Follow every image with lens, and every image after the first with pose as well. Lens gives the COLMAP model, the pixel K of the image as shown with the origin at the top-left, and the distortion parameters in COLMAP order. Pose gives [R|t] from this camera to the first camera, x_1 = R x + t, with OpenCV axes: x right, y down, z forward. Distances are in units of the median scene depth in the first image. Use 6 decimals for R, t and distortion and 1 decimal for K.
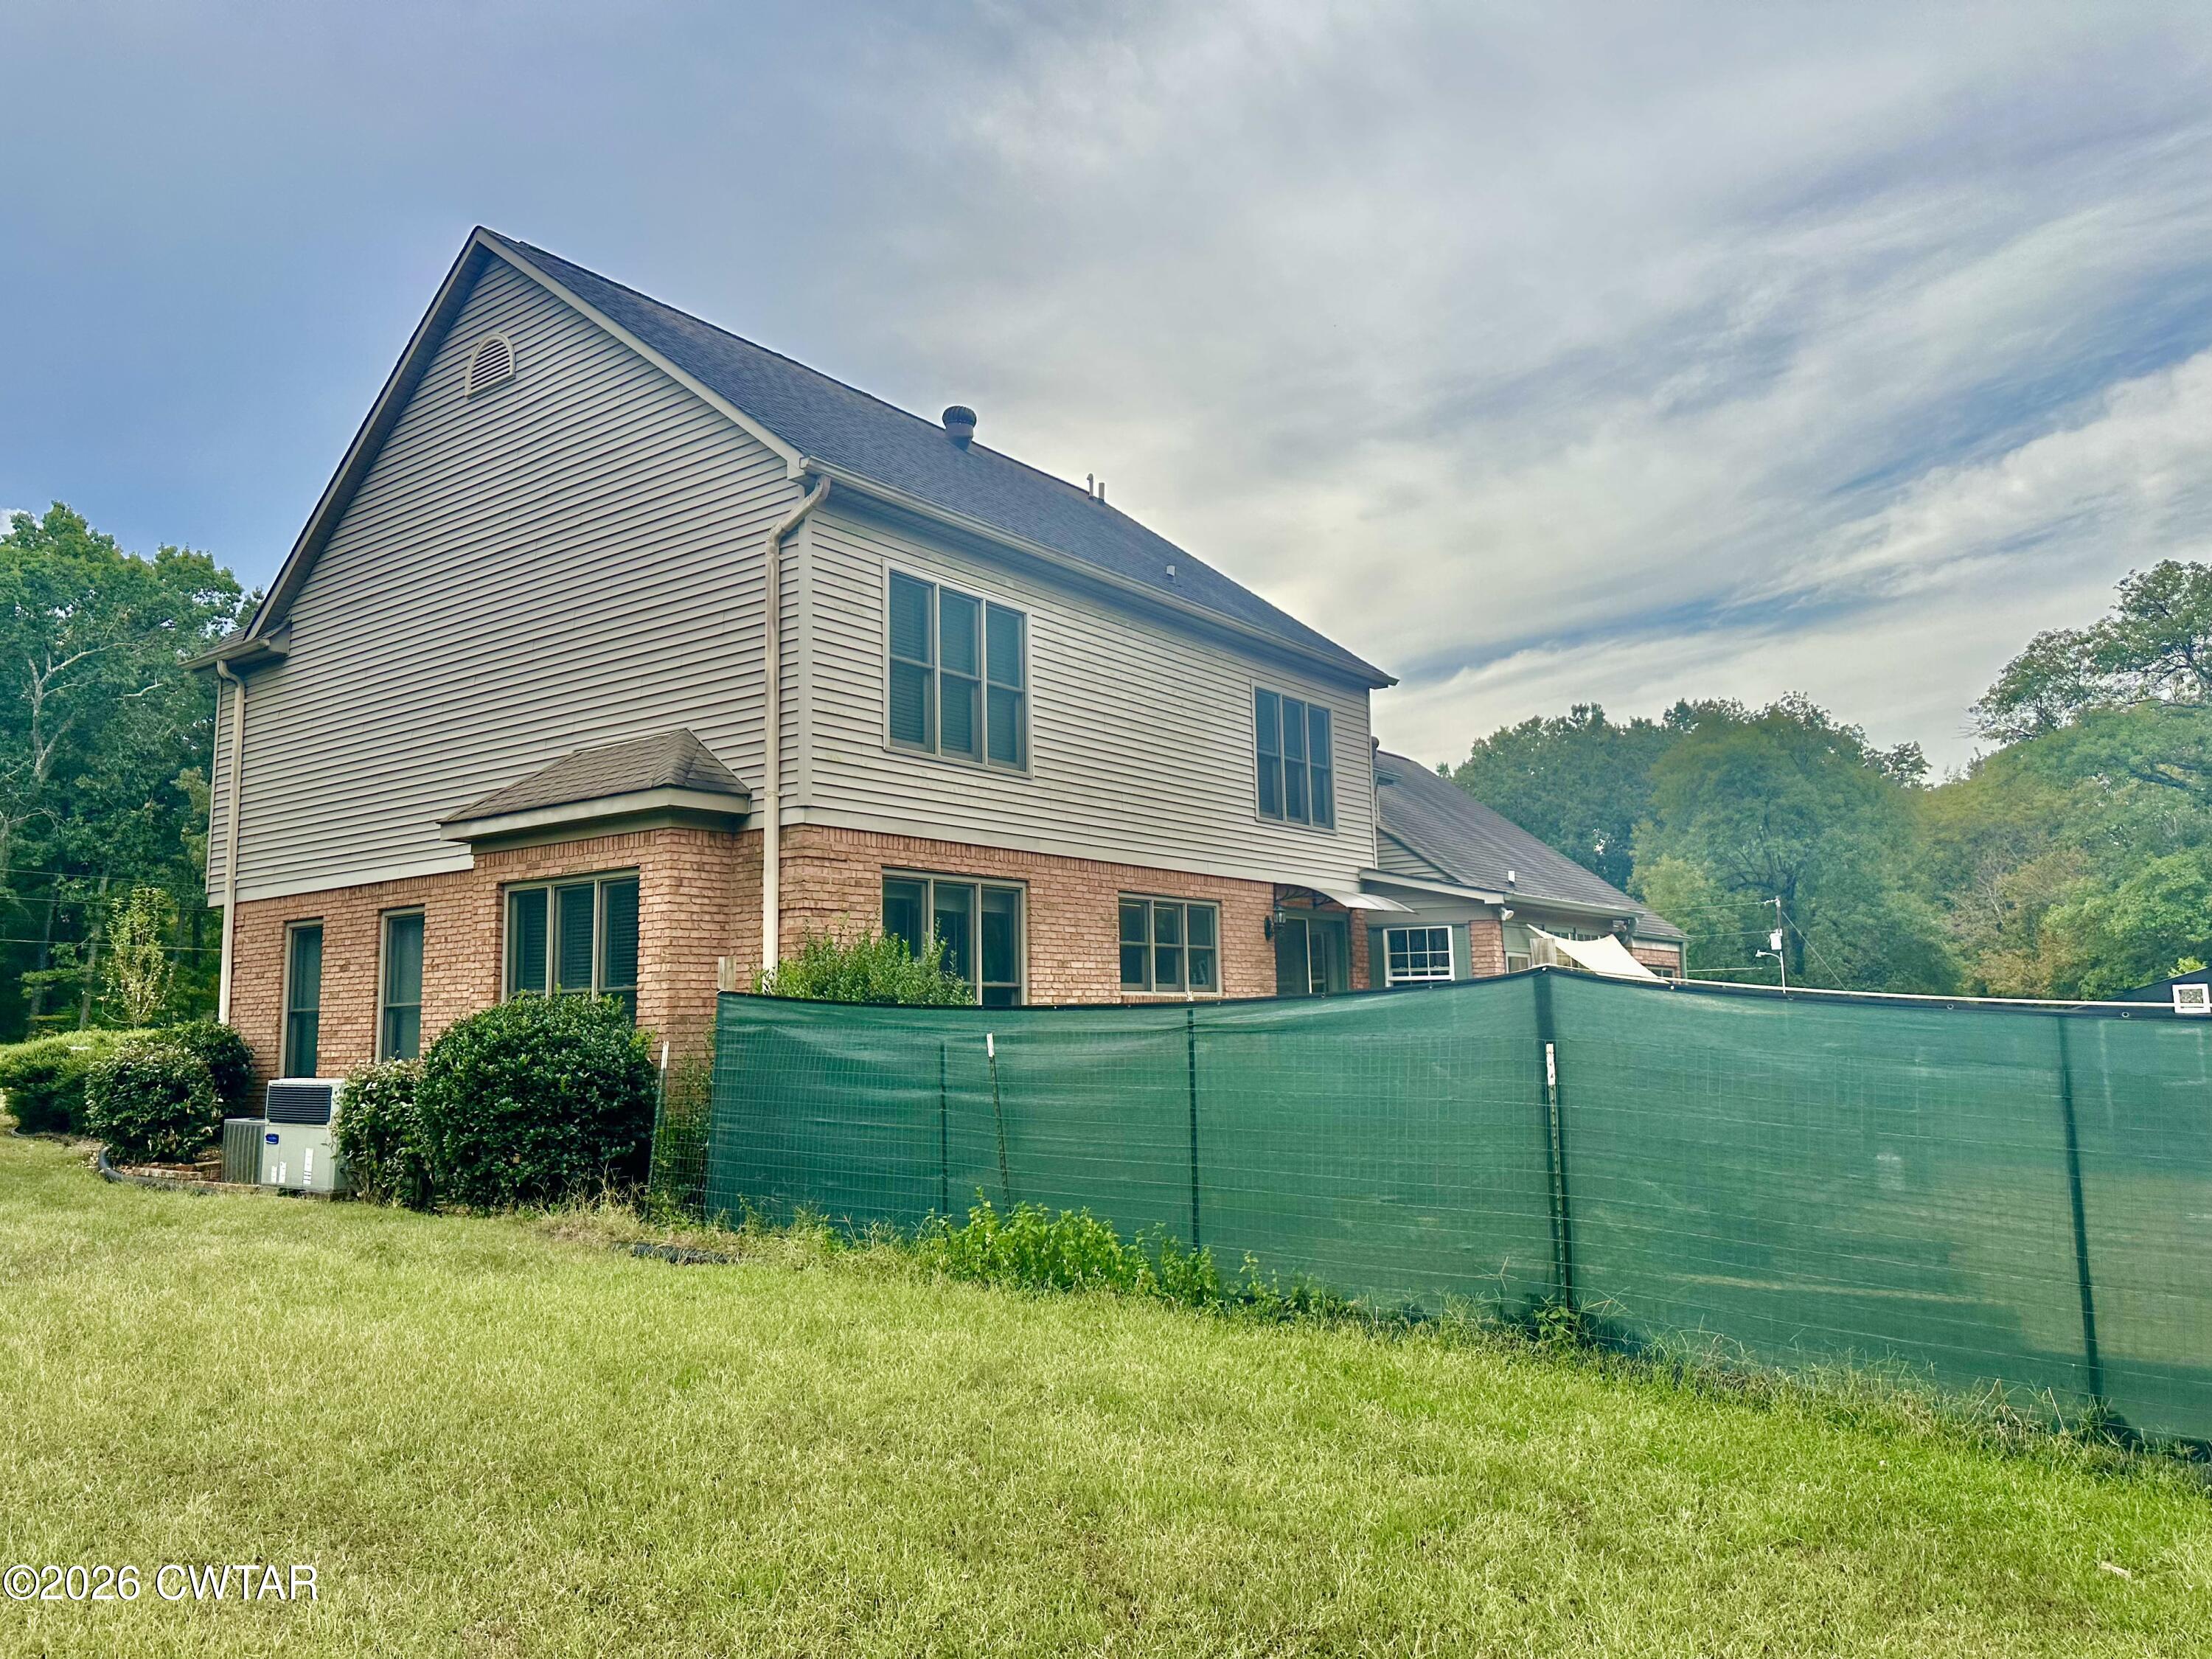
lens RADIAL K [[1571.9, 0, 1101.9], [0, 1571.9, 830.4], [0, 0, 1]] dist [0.008867, 0.001815]
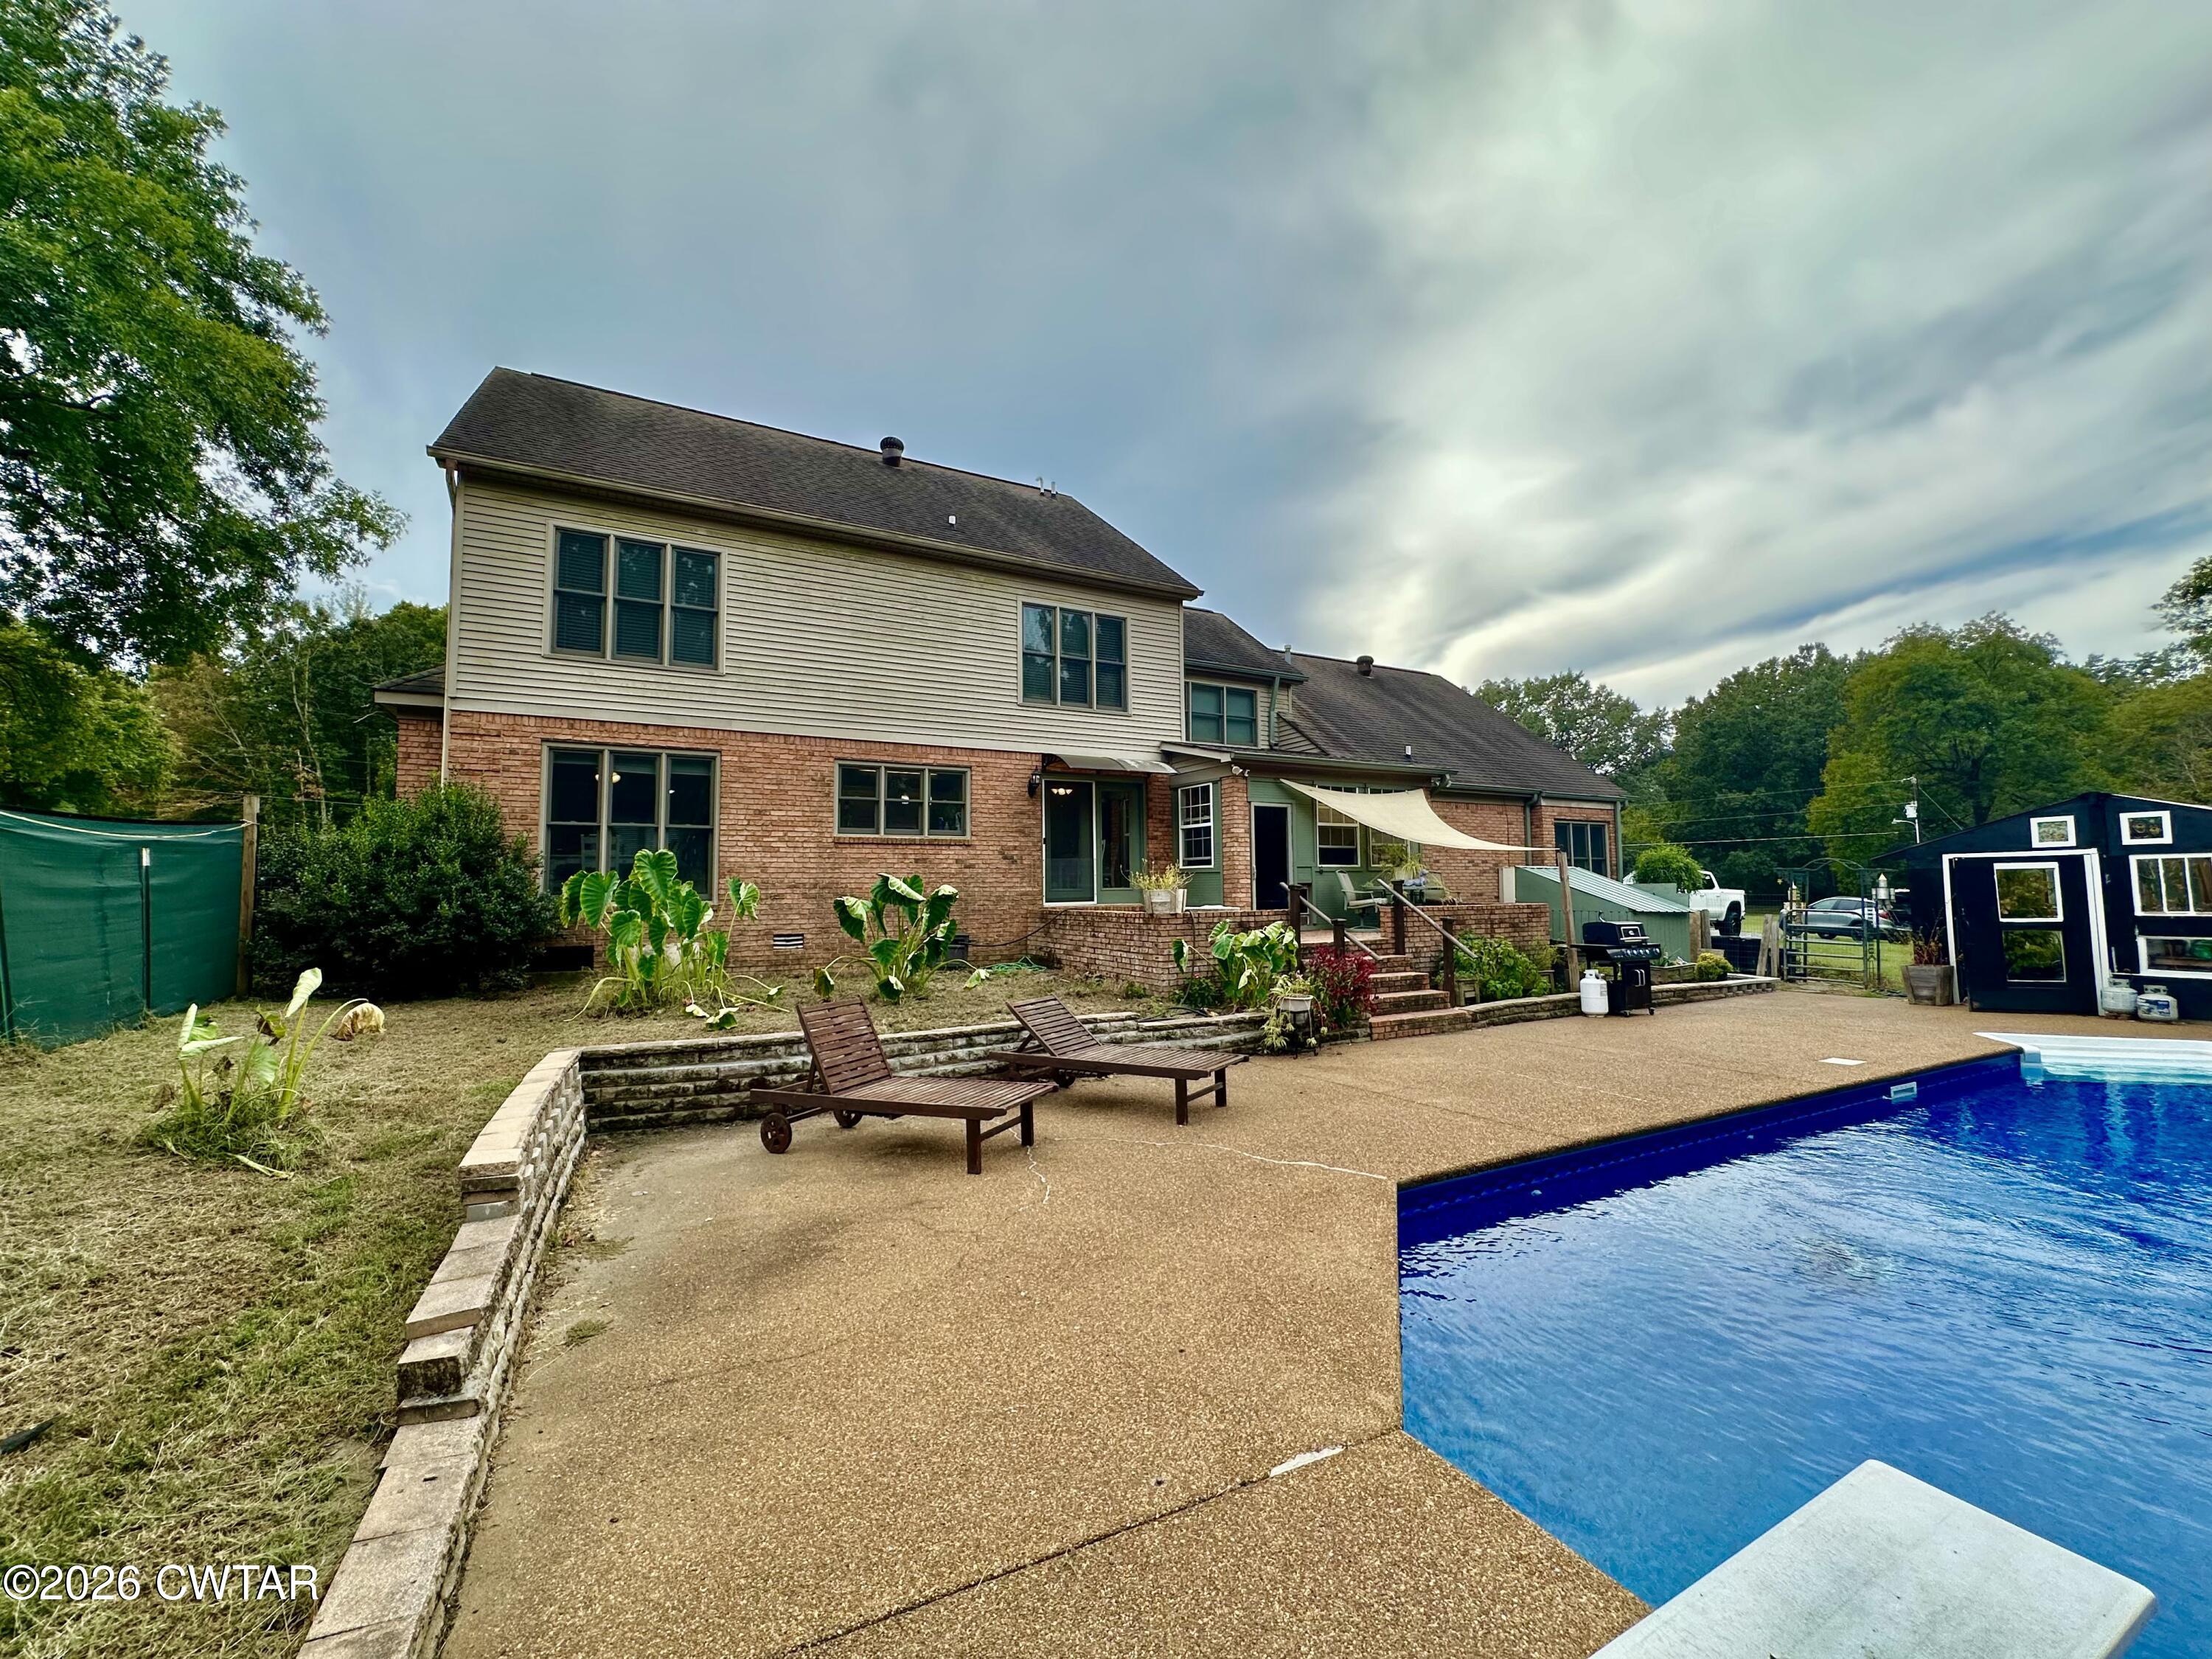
lens RADIAL K [[890.0, 0, 1107.0], [0, 890.0, 826.1], [0, 0, 1]] dist [-0.005897, -0.000316]
pose [[0.909648, -0.021398, -0.414827, 0.463736], [0.046290, 0.997674, 0.050043, 0.059607], [0.412792, -0.064723, 0.908523, 0.353697]]
